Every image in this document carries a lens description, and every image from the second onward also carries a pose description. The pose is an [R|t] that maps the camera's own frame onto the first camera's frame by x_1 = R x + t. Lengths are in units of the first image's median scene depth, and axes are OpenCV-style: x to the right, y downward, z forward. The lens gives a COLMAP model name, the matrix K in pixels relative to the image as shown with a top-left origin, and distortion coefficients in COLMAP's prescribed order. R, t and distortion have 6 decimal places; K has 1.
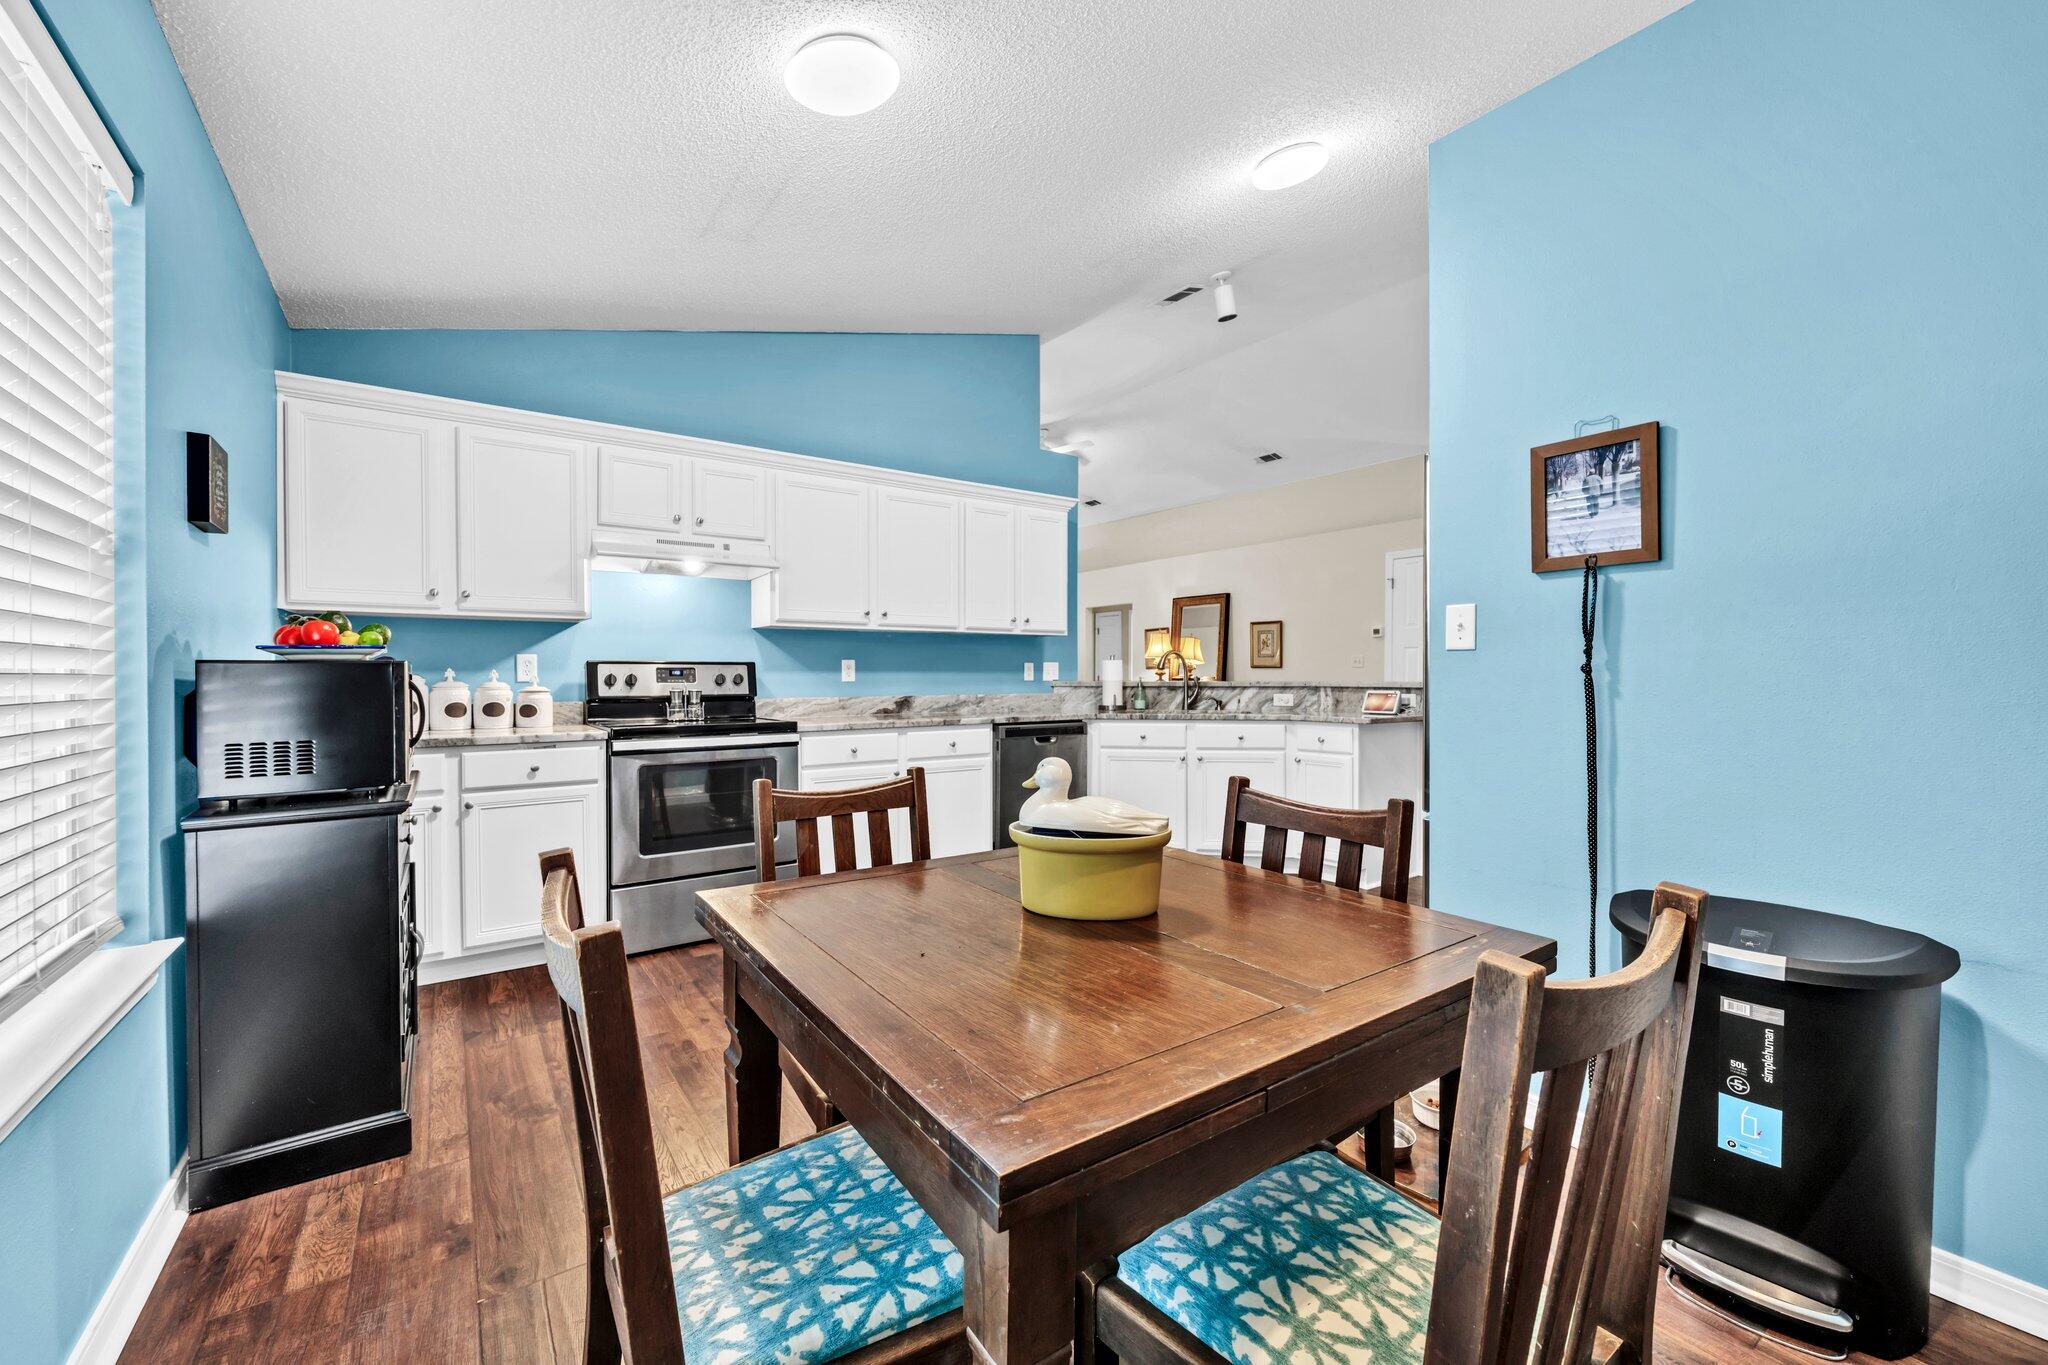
lens RADIAL K [[810.1, 0, 1024.0], [0, 810.1, 682.5], [0, 0, 1]] dist [0.000814, 0.000116]
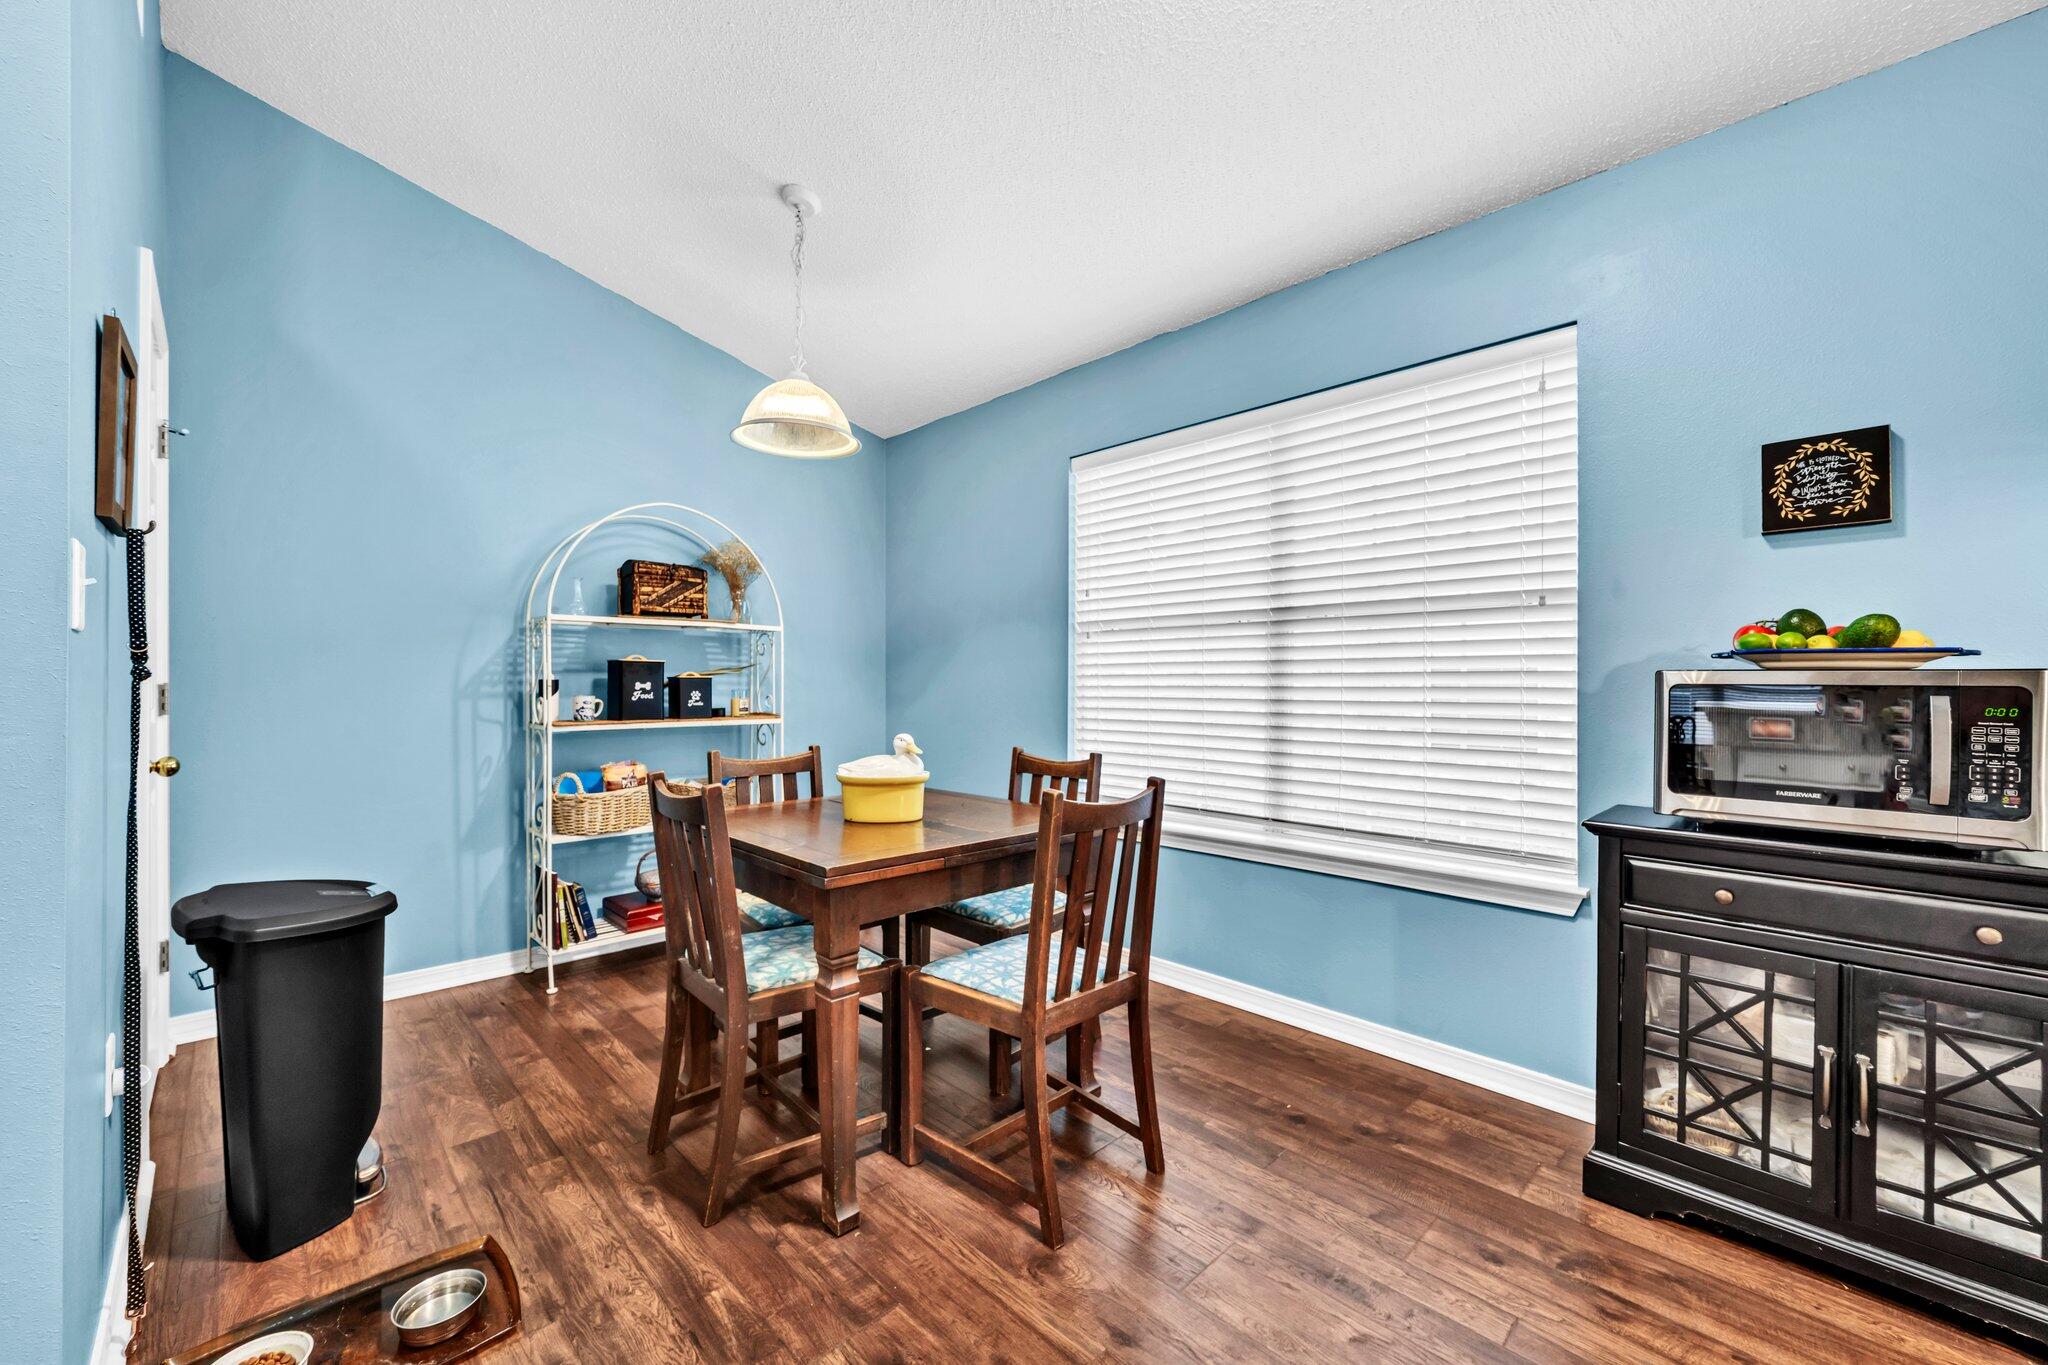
lens RADIAL K [[806.2, 0, 1019.1], [0, 806.2, 684.2], [0, 0, 1]] dist [0.000229, 0.000014]
pose [[-0.987322, -0.002515, -0.158712, 0.014260], [-0.003963, 0.999953, 0.008807, -0.005679], [0.158682, 0.009325, -0.987286, 0.687079]]
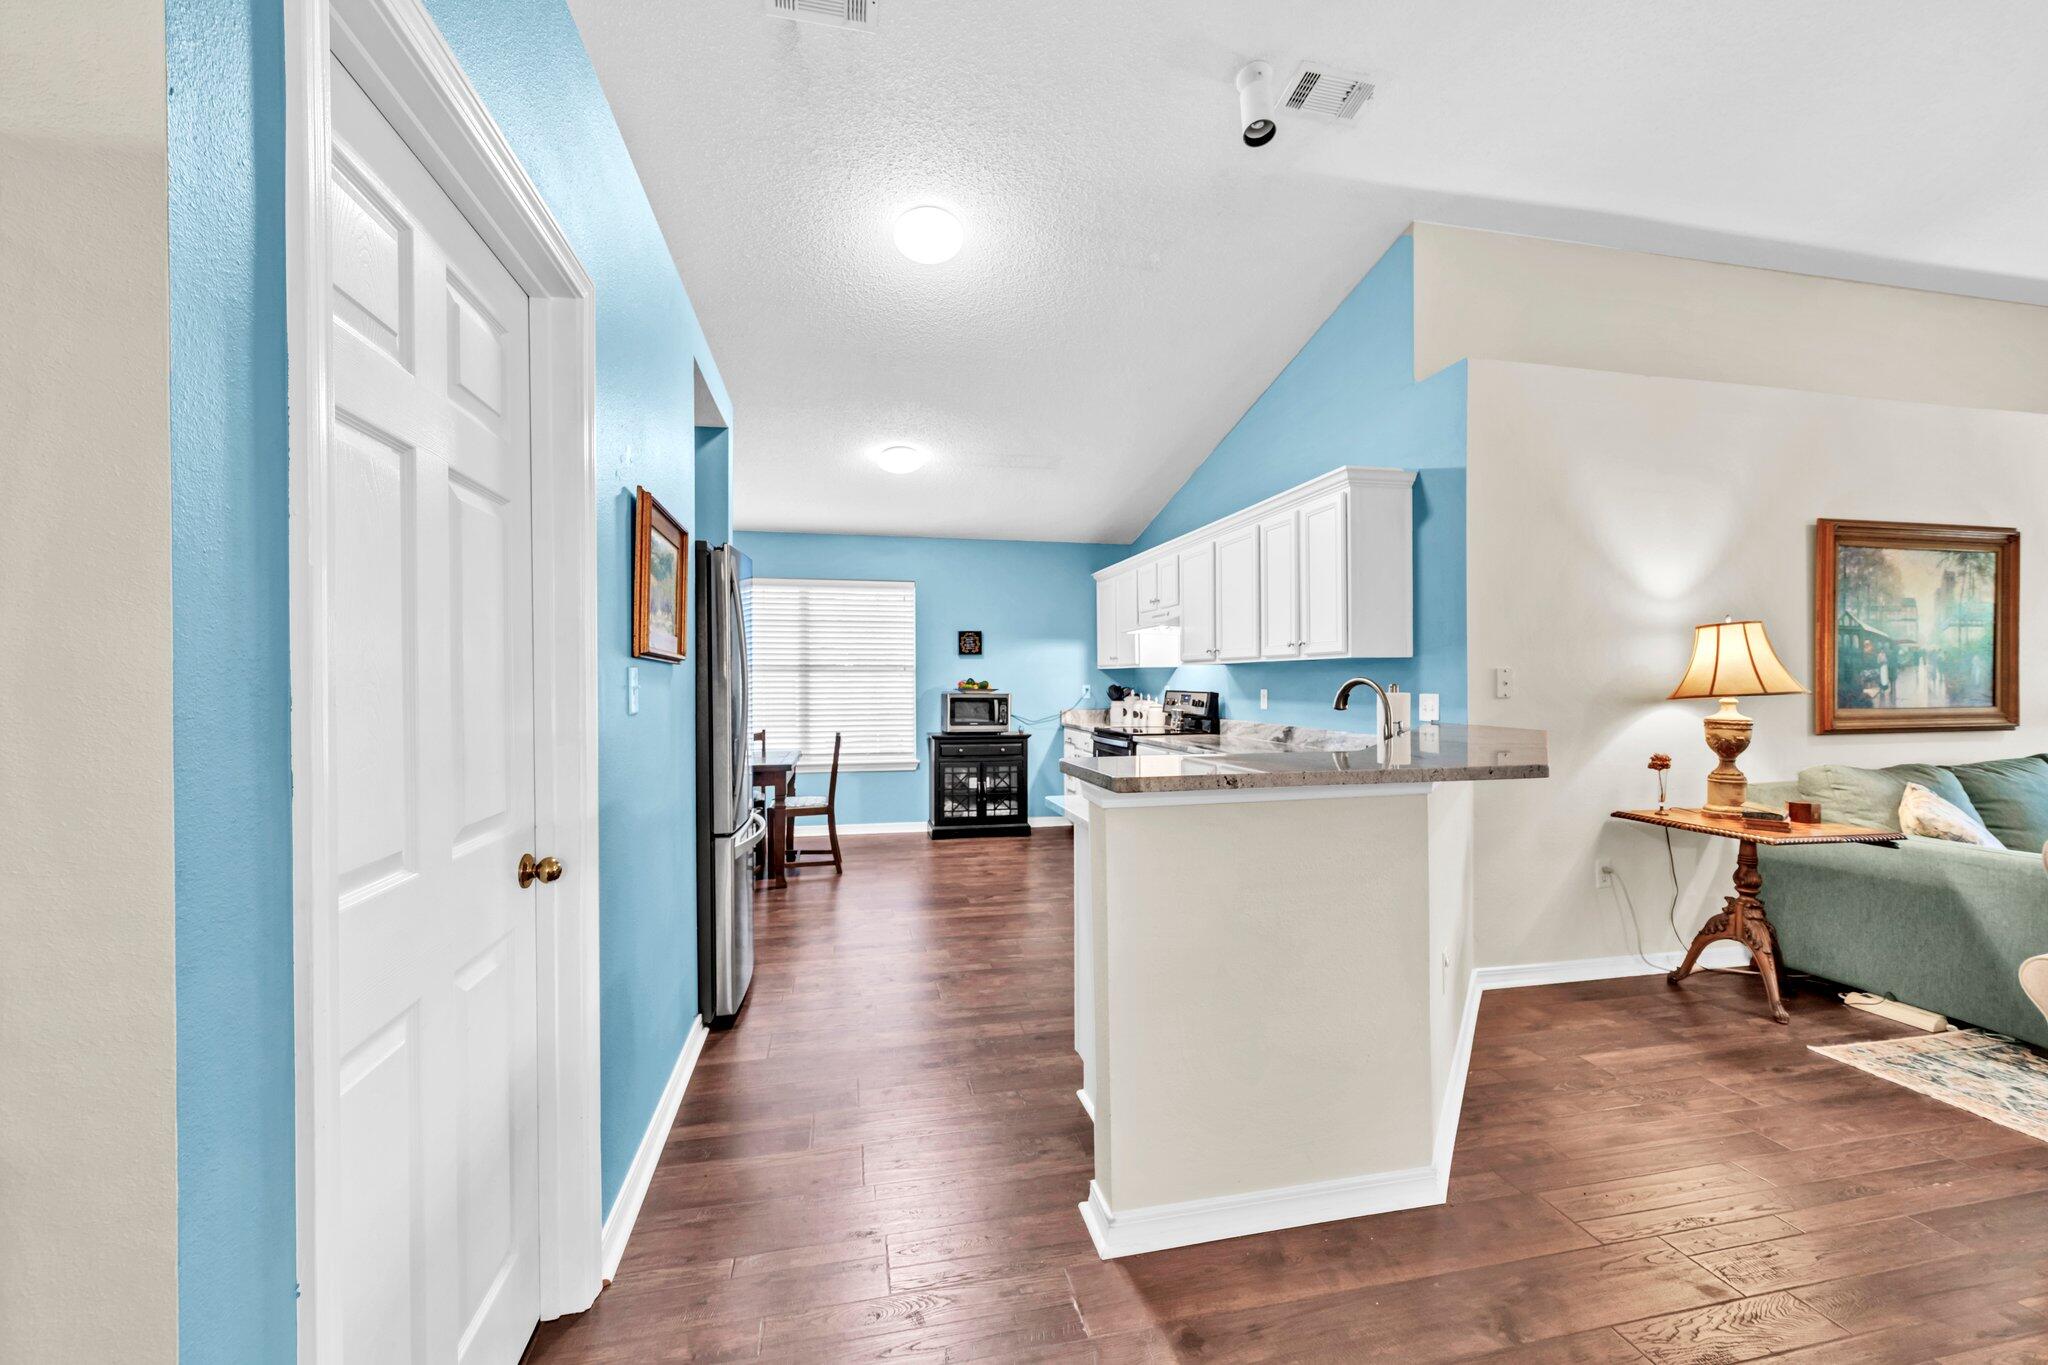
lens RADIAL K [[806.2, 0, 1019.1], [0, 806.2, 684.2], [0, 0, 1]] dist [0.000229, 0.000014]
pose [[-0.396598, 0.008532, -0.917953, 0.822458], [-0.006448, 0.999906, 0.012079, -0.041137], [0.917970, 0.010709, -0.396506, 1.006385]]
